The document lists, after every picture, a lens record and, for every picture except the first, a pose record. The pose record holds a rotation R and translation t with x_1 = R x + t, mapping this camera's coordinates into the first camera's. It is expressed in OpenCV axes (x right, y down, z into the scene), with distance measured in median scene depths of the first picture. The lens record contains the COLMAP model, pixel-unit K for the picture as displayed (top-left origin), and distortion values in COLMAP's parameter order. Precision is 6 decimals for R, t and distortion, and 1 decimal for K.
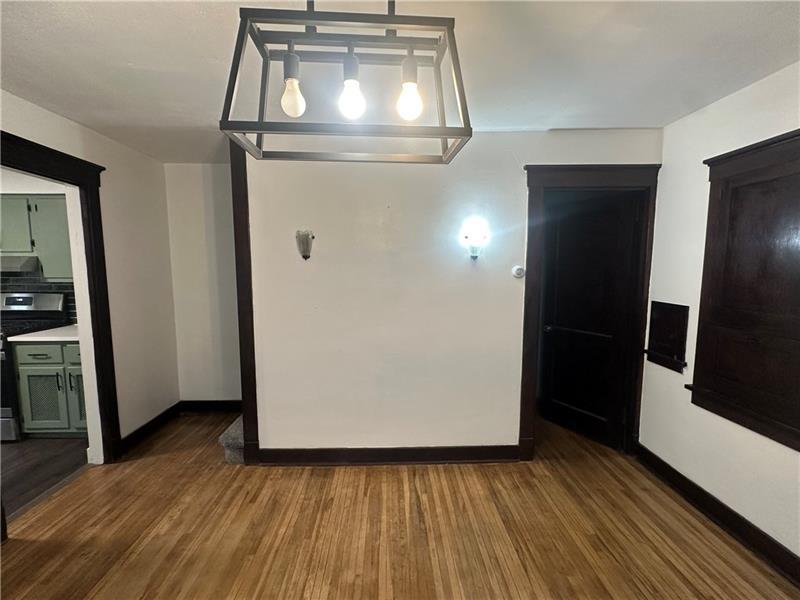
lens RADIAL K [[374.5, 0, 399.3], [0, 374.5, 302.7], [0, 0, 1]] dist [0.001181, -0.001671]
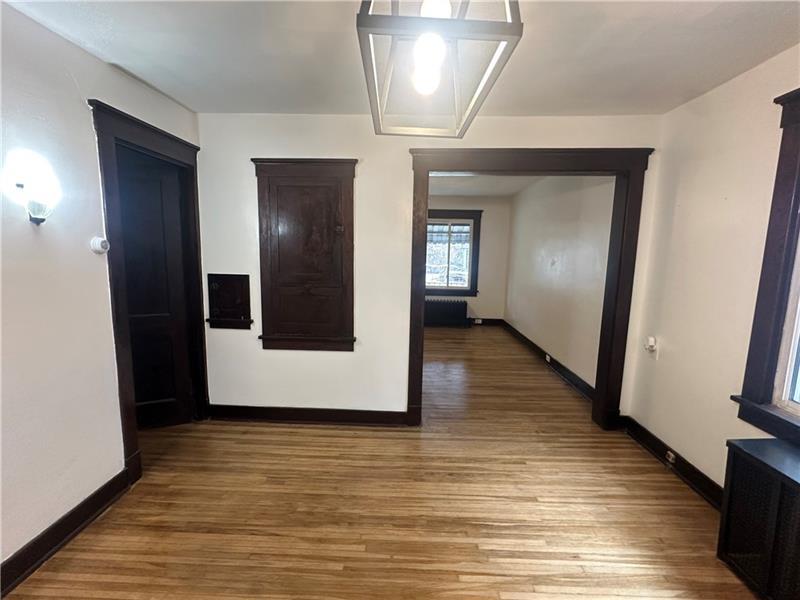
lens RADIAL K [[374.5, 0, 402.3], [0, 374.5, 299.4], [0, 0, 1]] dist [0.001181, -0.001671]
pose [[0.062846, -0.127173, 0.989888, -0.405034], [0.079385, 0.989343, 0.122063, -0.019643], [-0.994861, 0.070911, 0.072272, 0.374595]]
